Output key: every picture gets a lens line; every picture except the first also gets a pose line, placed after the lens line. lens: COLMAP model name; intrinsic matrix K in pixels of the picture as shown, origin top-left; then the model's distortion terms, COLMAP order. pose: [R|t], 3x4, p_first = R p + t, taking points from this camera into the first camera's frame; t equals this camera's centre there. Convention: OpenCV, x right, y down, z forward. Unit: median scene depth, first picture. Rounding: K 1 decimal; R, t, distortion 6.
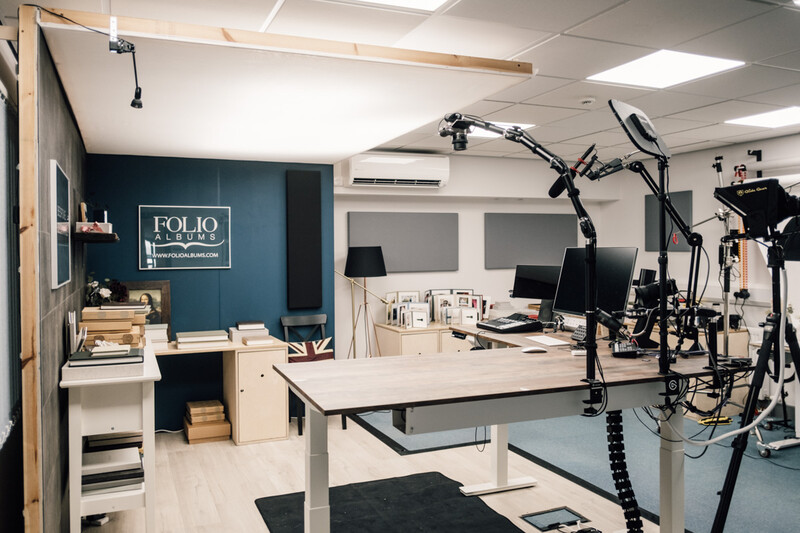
lens RADIAL K [[642.0, 0, 400.0], [0, 642.0, 266.5], [0, 0, 1]] dist [-0.007131, 0.000248]
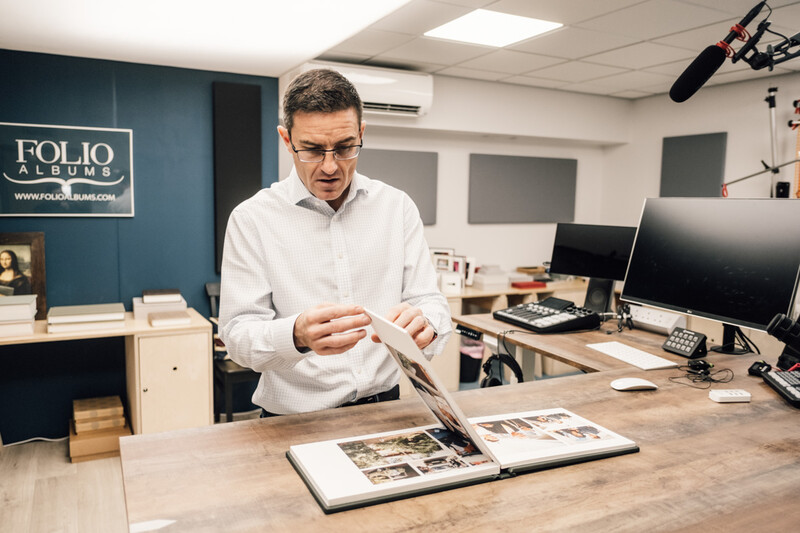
lens RADIAL K [[573.0, 0, 378.2], [0, 573.0, 277.6], [0, 0, 1]] dist [-0.011891, -0.003399]
pose [[0.998549, 0.017074, 0.051073, -0.021674], [-0.022549, 0.993827, 0.108624, -0.005192], [-0.048903, -0.109618, 0.992770, 0.351844]]
